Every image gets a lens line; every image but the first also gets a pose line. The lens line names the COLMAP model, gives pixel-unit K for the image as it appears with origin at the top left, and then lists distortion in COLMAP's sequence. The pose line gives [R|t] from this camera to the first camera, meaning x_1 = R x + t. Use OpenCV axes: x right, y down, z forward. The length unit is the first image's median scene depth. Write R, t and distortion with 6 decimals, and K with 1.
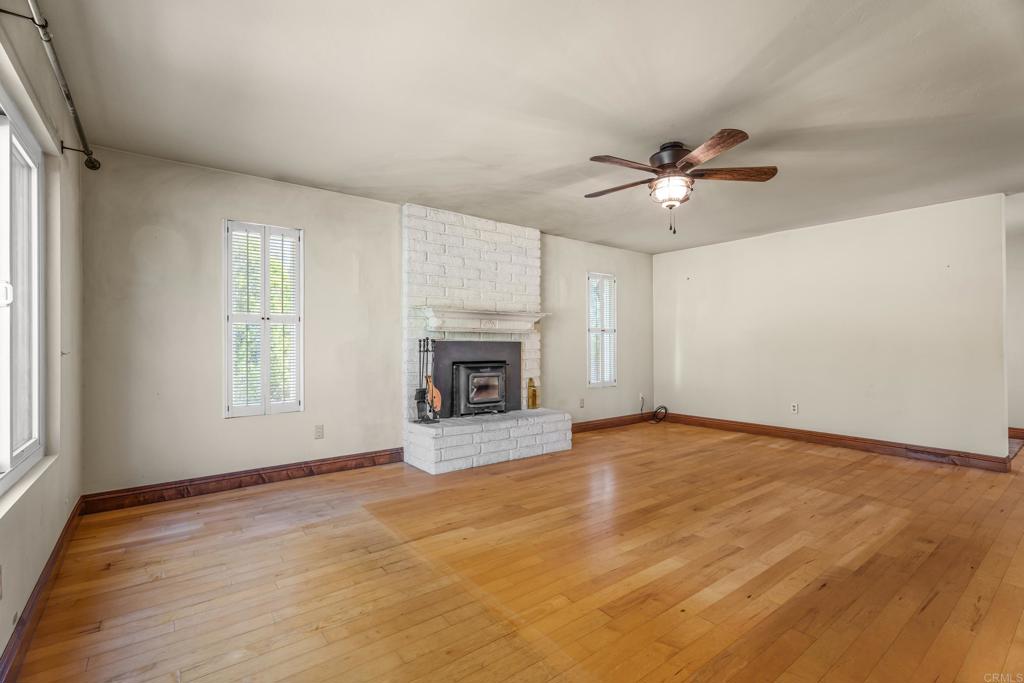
lens RADIAL K [[462.6, 0, 509.3], [0, 462.6, 342.7], [0, 0, 1]] dist [-0.000229, -0.000078]
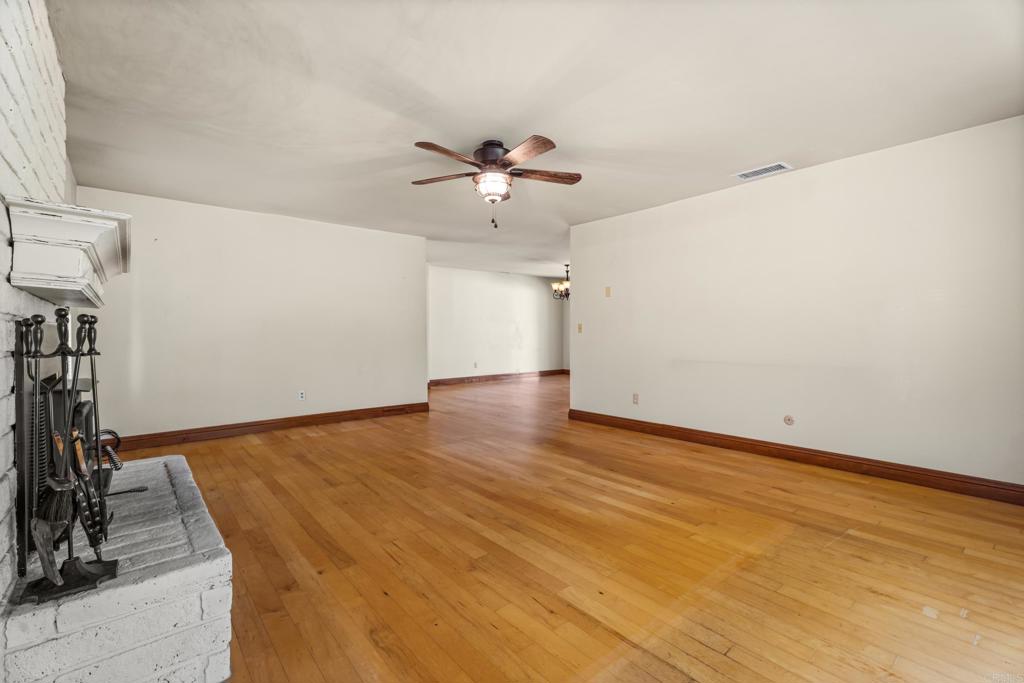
lens RADIAL K [[462.6, 0, 509.5], [0, 462.6, 337.0], [0, 0, 1]] dist [-0.000229, -0.000078]
pose [[-0.056786, -0.009184, 0.998344, -0.781873], [-0.001223, 0.999958, 0.009129, 0.008253], [-0.998386, -0.000703, -0.056795, 1.132213]]
